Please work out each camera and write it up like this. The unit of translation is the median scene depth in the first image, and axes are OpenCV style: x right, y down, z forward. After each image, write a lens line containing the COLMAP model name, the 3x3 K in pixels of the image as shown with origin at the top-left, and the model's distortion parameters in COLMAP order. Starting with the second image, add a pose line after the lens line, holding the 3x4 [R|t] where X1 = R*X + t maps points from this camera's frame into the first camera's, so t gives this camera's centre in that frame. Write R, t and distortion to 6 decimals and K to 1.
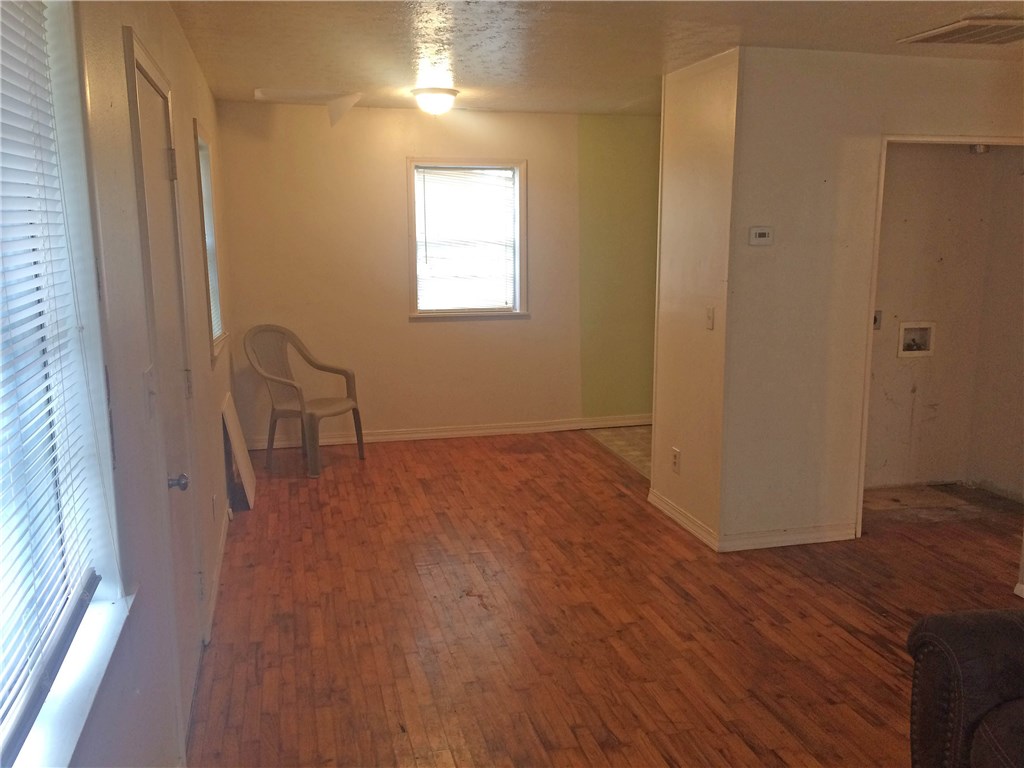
lens RADIAL K [[874.6, 0, 516.2], [0, 874.6, 386.7], [0, 0, 1]] dist [0.072908, -0.081654]
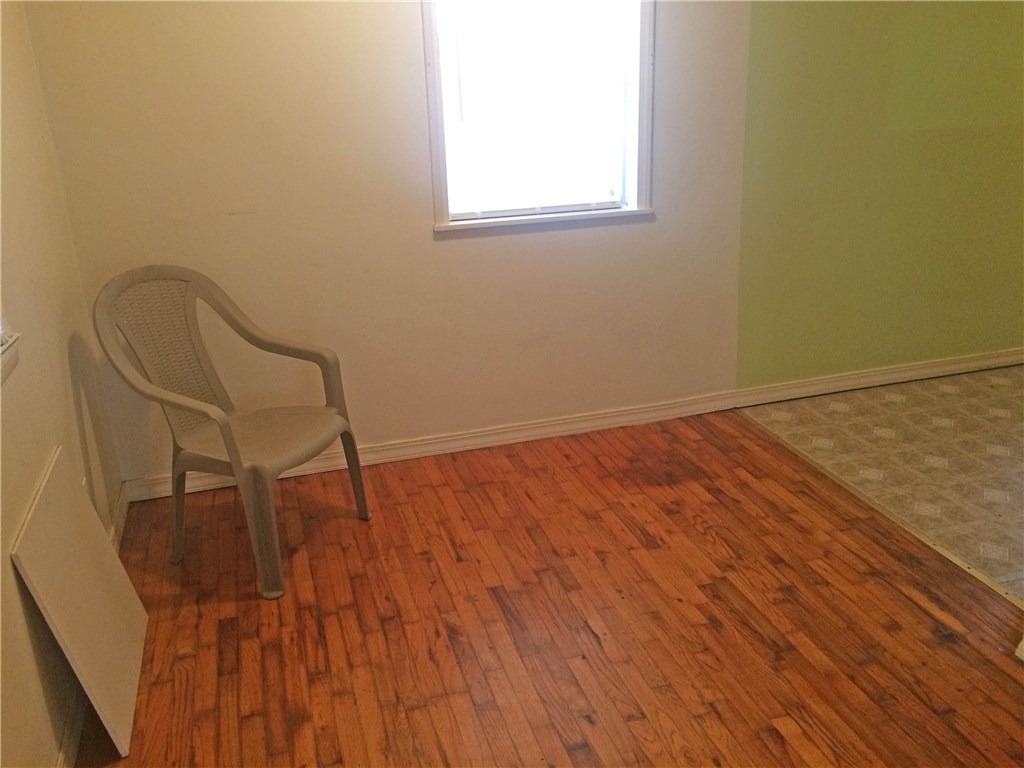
lens RADIAL K [[874.6, 0, 517.2], [0, 874.6, 382.8], [0, 0, 1]] dist [0.072908, -0.081654]
pose [[0.998524, -0.041905, 0.034556, -0.113211], [0.035445, 0.984800, 0.170036, -0.092347], [-0.041156, -0.168560, 0.984832, 0.564054]]
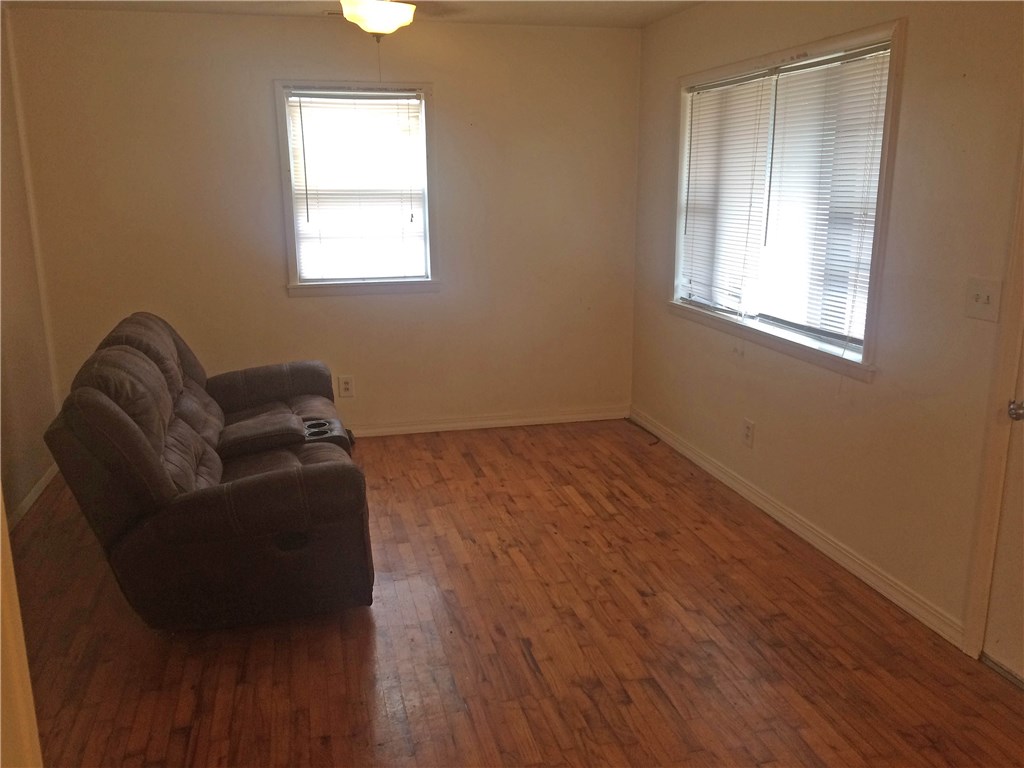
lens RADIAL K [[874.6, 0, 511.7], [0, 874.6, 383.2], [0, 0, 1]] dist [0.072908, -0.081654]
pose [[-0.999748, 0.003226, 0.022198, 0.088708], [0.011895, 0.915249, 0.402714, -0.162724], [-0.019017, 0.402876, -0.915057, 0.913421]]
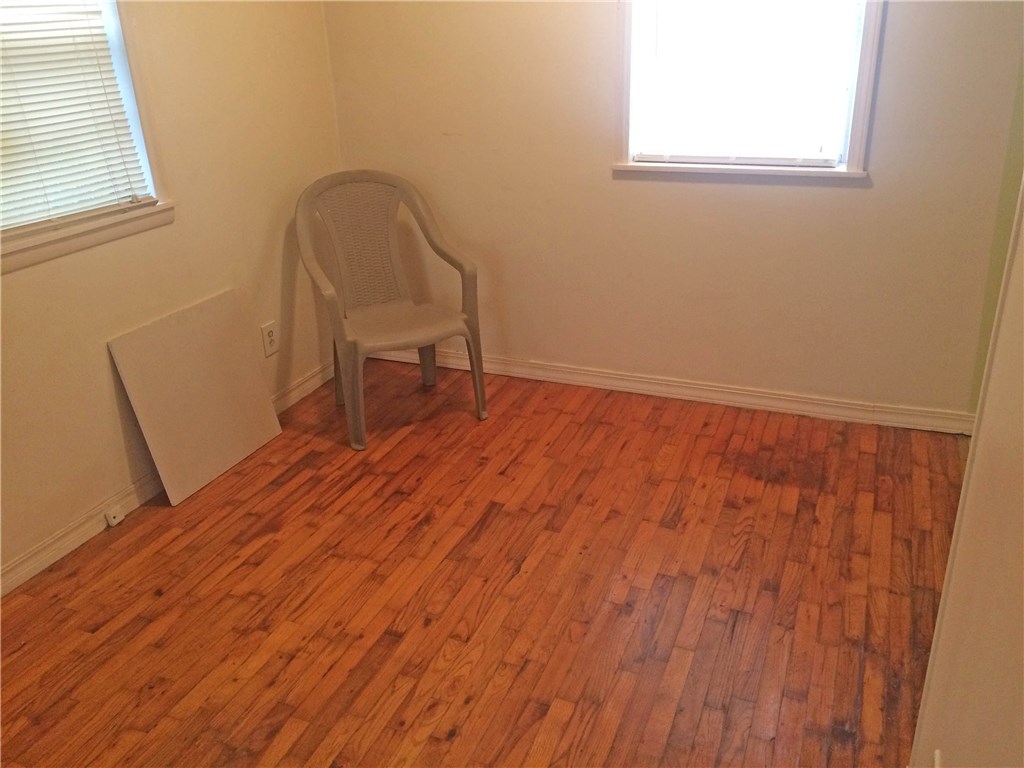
lens RADIAL K [[874.6, 0, 512.0], [0, 874.6, 384.9], [0, 0, 1]] dist [0.072908, -0.081654]
pose [[0.795109, 0.217309, -0.566196, 0.187353], [-0.077234, 0.962280, 0.260869, -0.104909], [0.601528, -0.163689, 0.781902, 0.633153]]
